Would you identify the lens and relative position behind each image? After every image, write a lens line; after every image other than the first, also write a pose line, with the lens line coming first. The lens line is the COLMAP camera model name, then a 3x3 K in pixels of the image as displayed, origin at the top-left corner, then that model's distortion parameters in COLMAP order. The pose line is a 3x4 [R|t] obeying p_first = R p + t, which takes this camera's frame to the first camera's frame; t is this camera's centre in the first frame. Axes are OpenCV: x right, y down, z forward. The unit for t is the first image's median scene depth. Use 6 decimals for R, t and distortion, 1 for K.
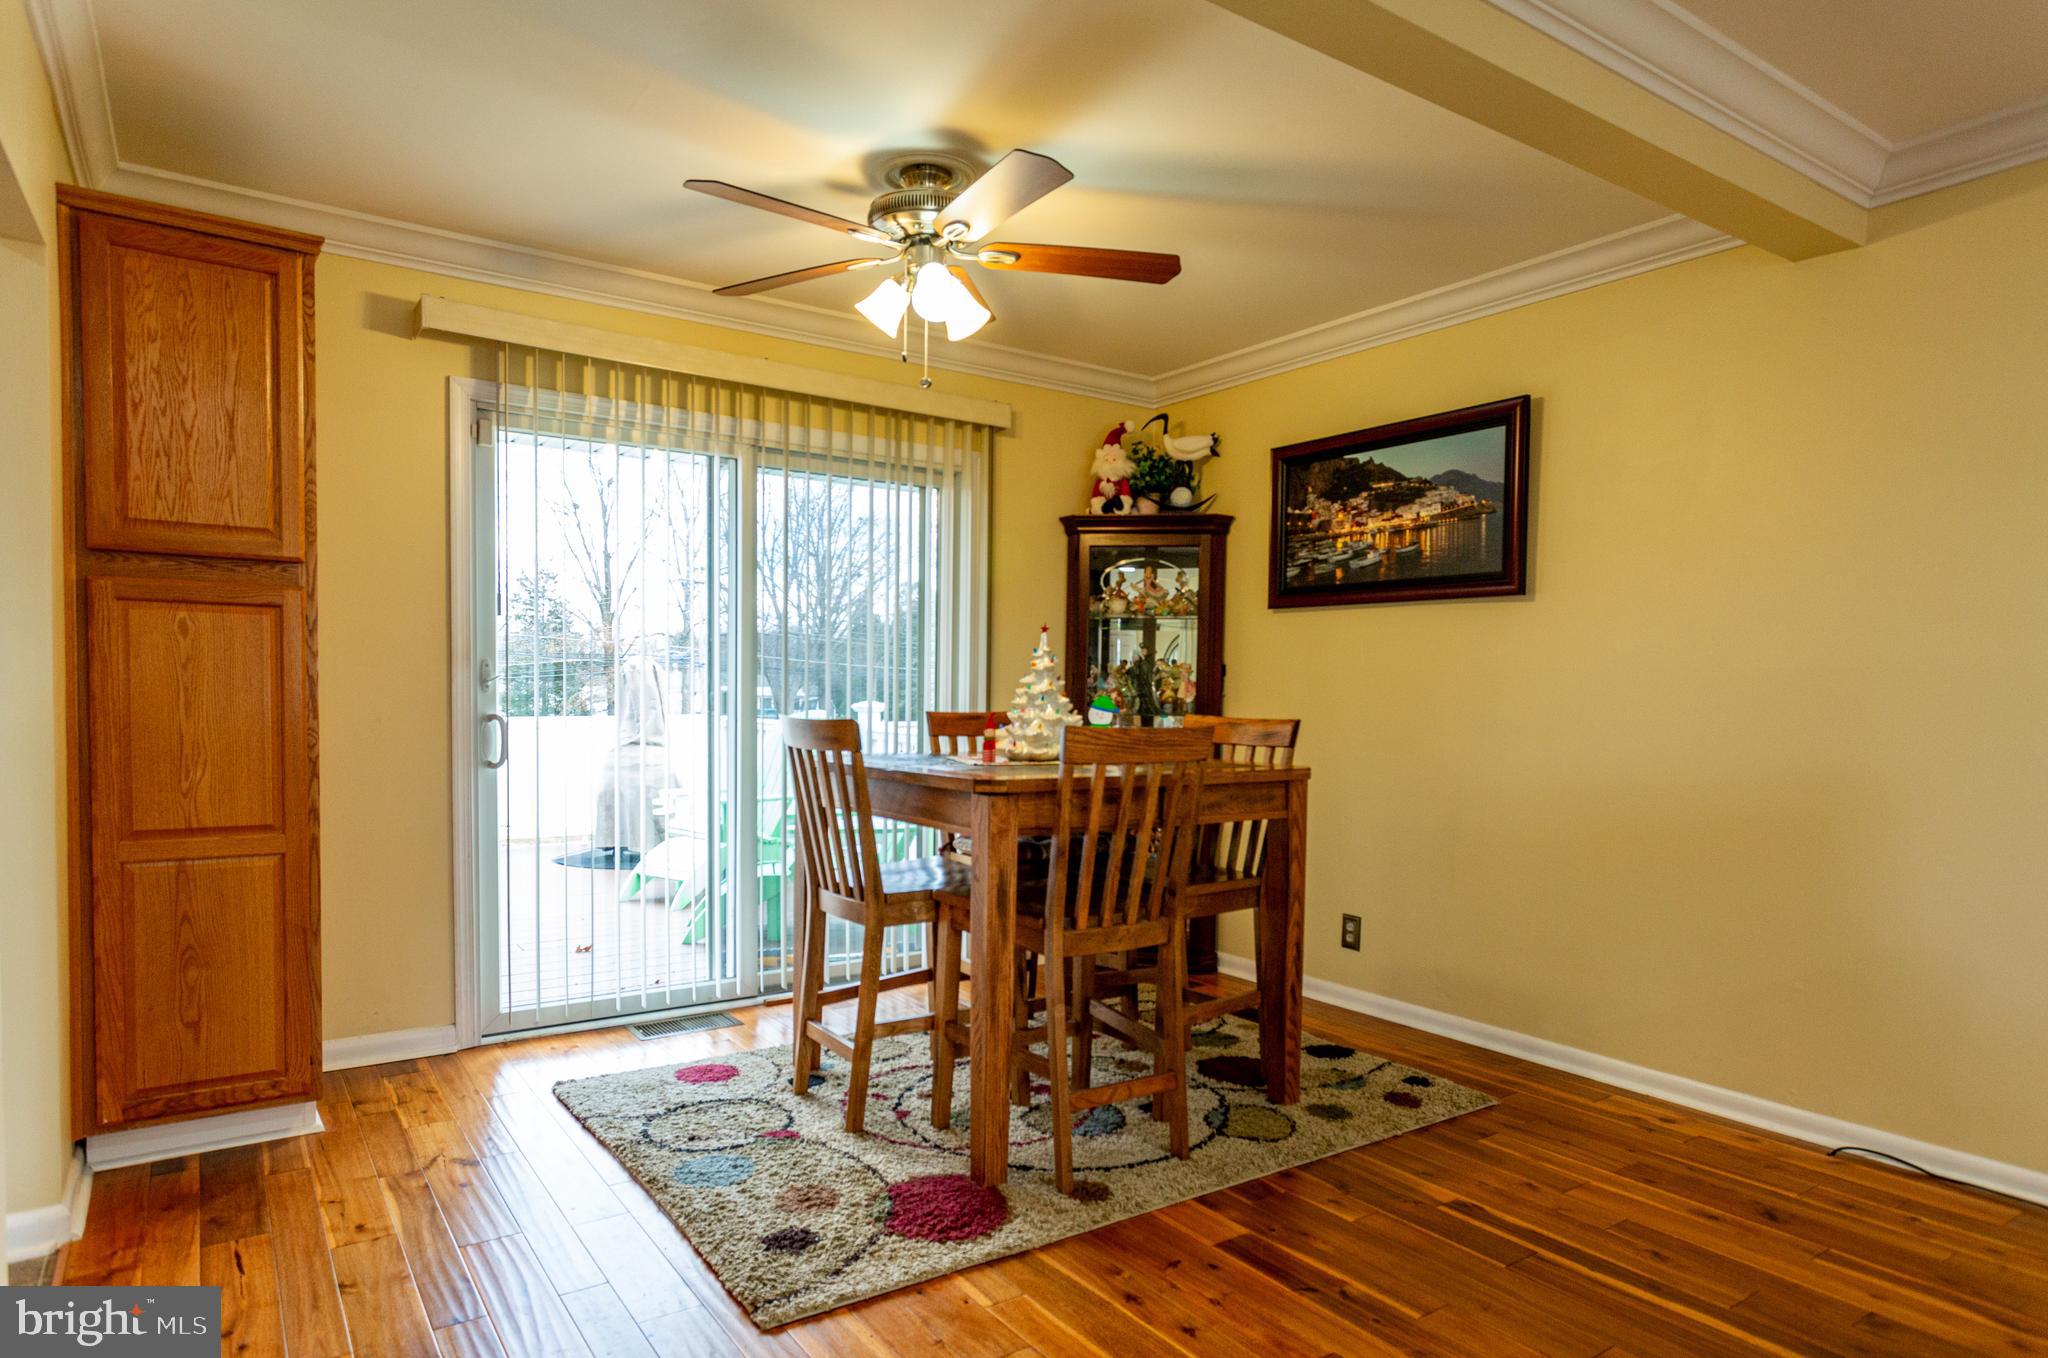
lens RADIAL K [[1185.8, 0, 1035.5], [0, 1185.8, 754.3], [0, 0, 1]] dist [-0.000516, 0.001641]
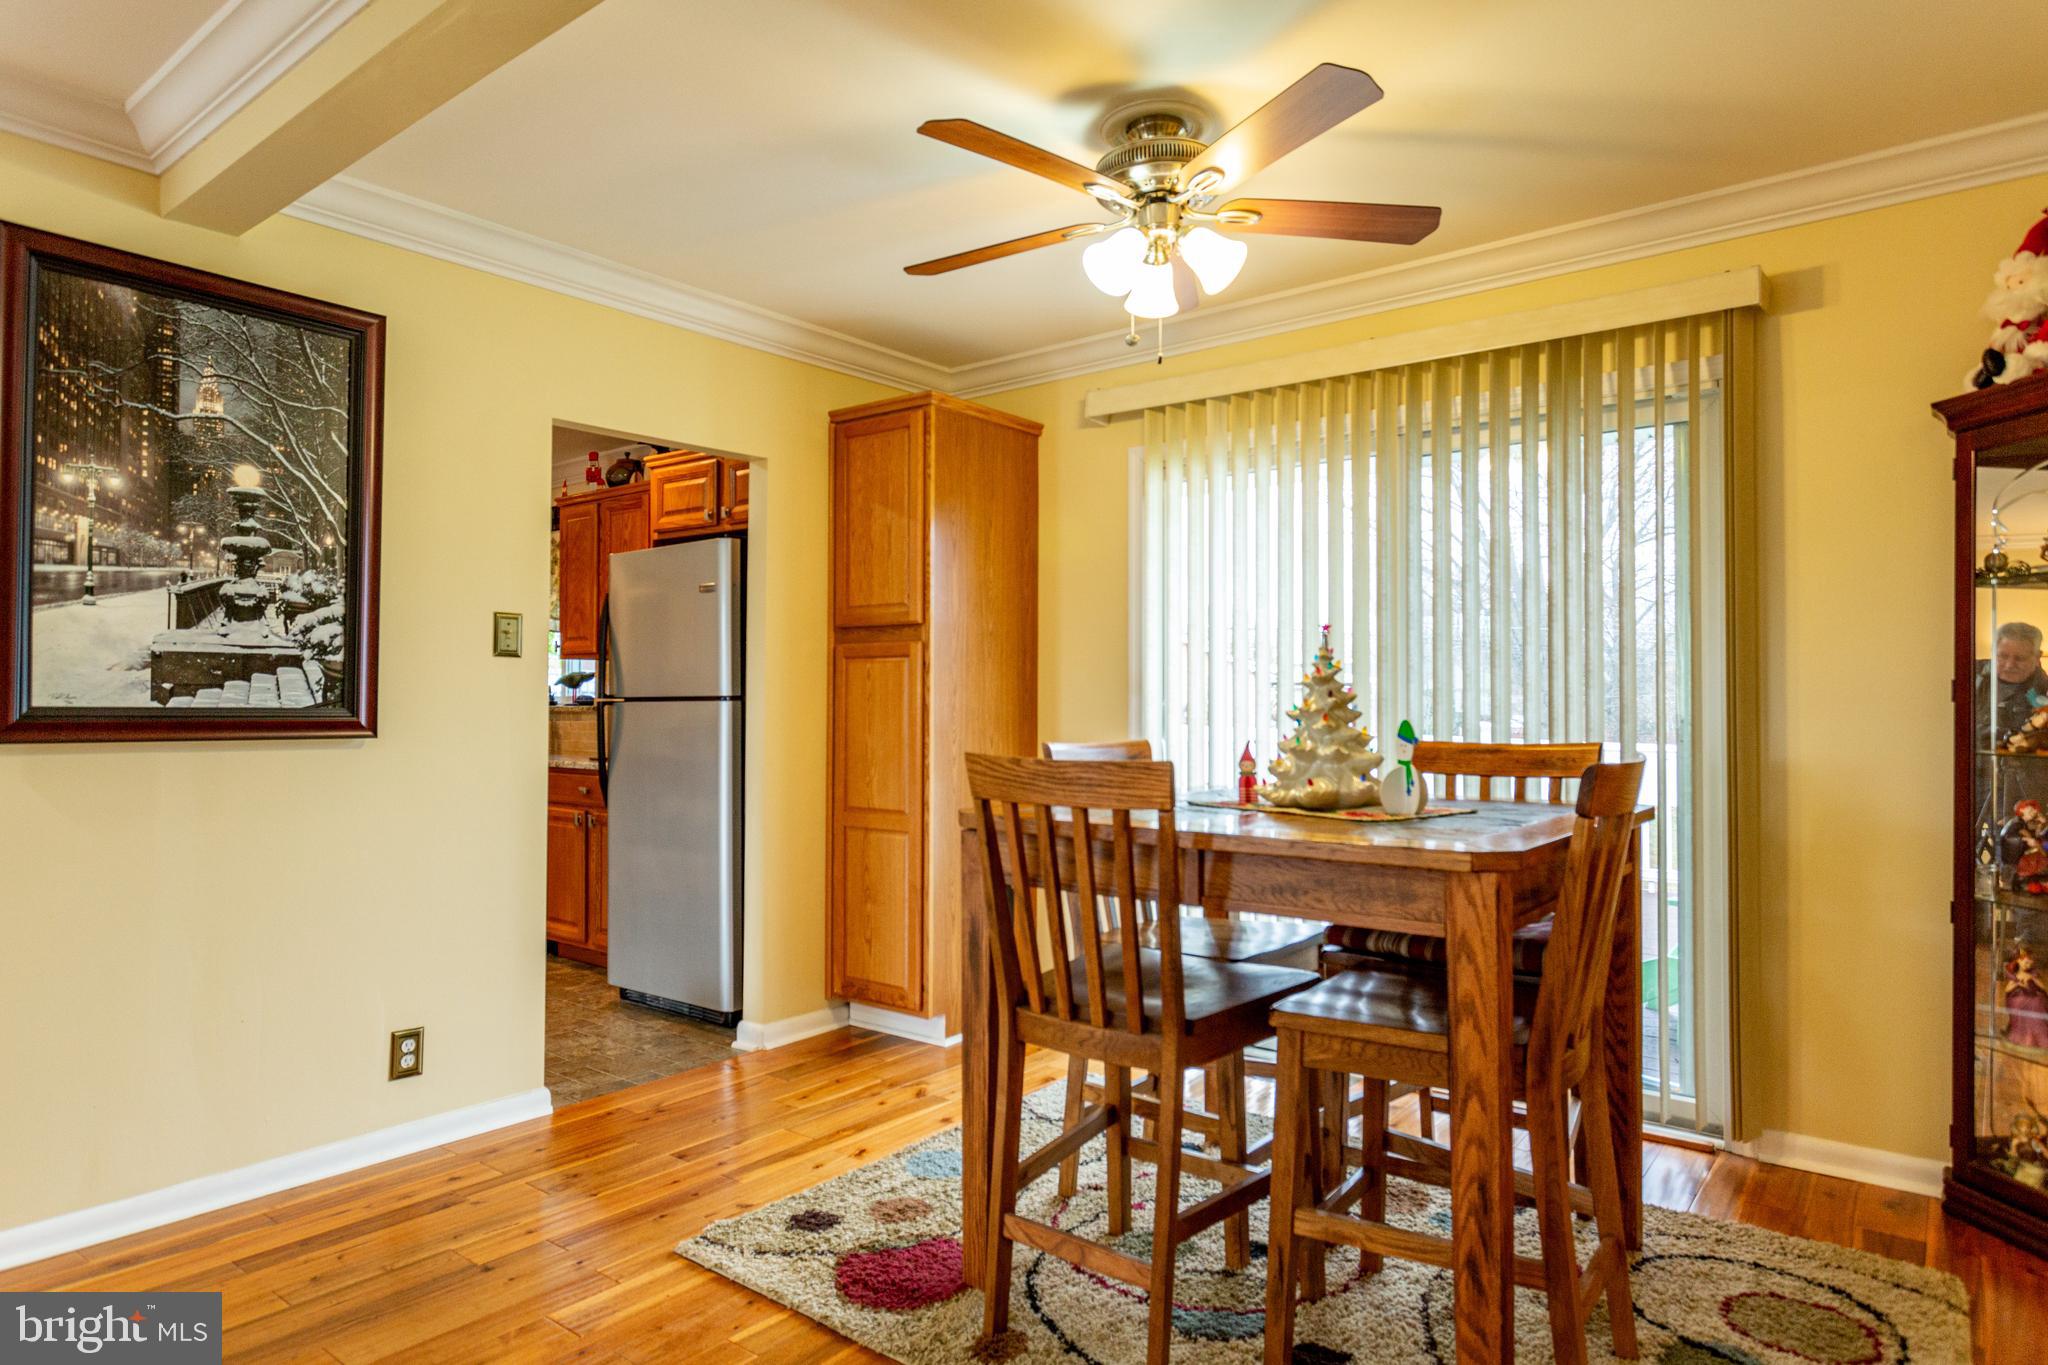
lens RADIAL K [[1214.5, 0, 1024.4], [0, 1214.5, 703.1], [0, 0, 1]] dist [0.001507, 0.001647]
pose [[0.282094, -0.015248, -0.959265, 0.712655], [-0.052037, 0.998159, -0.031169, -0.027852], [0.957974, 0.058710, 0.280782, 0.659149]]
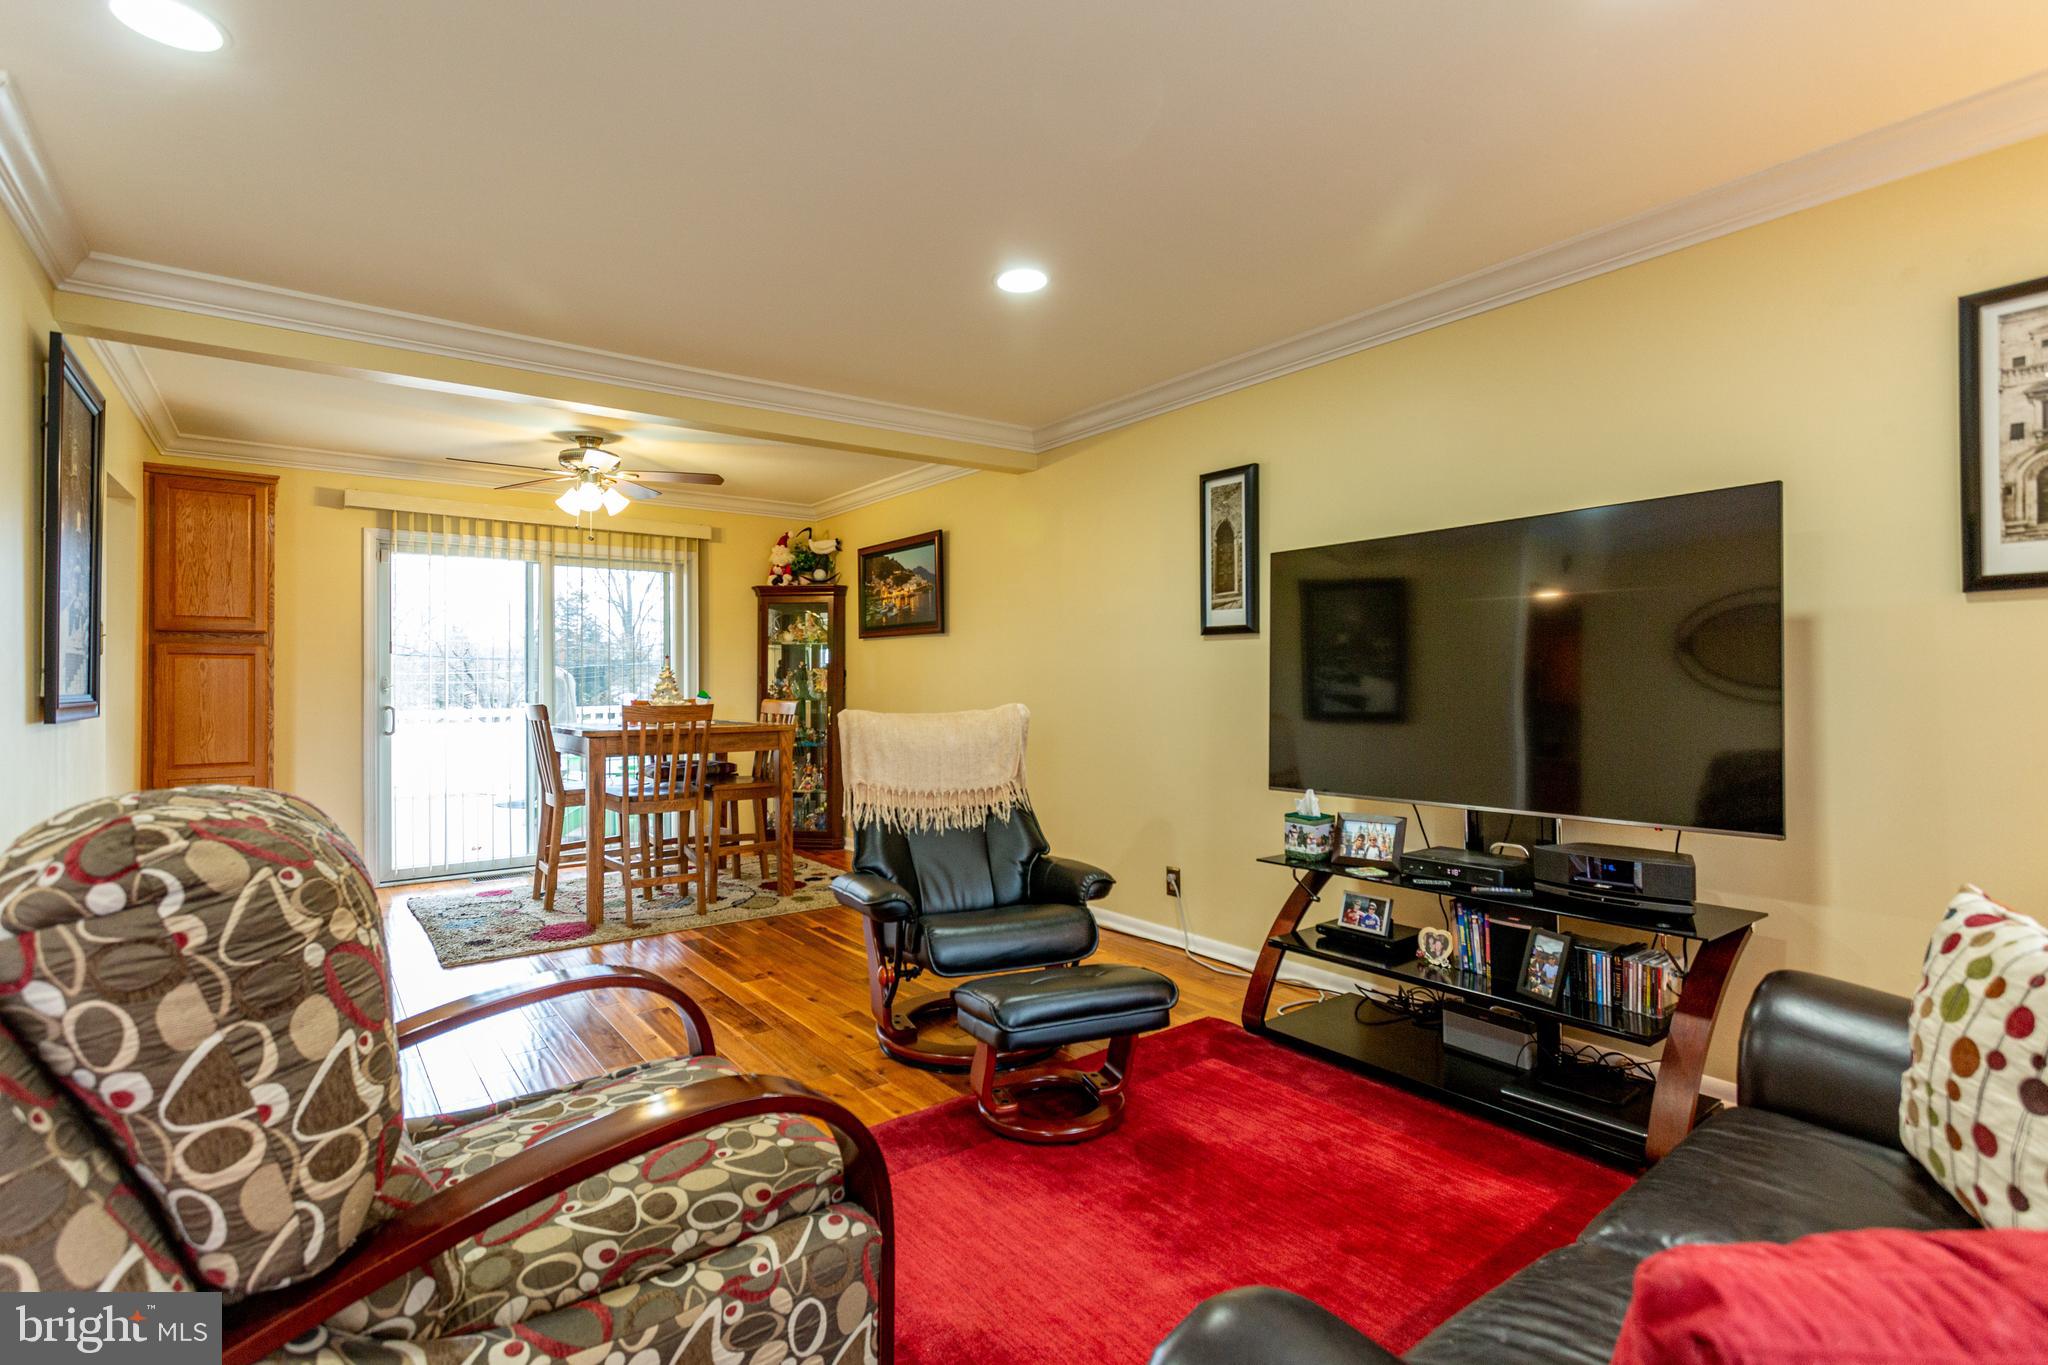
lens RADIAL K [[969.9, 0, 1024.0], [0, 969.9, 682.5], [0, 0, 1]] dist [0.010709, -0.000300]
pose [[0.999302, -0.018431, 0.032494, 0.573857], [0.020166, 0.998344, -0.053882, 0.036919], [-0.031447, 0.054499, 0.998018, -0.650412]]
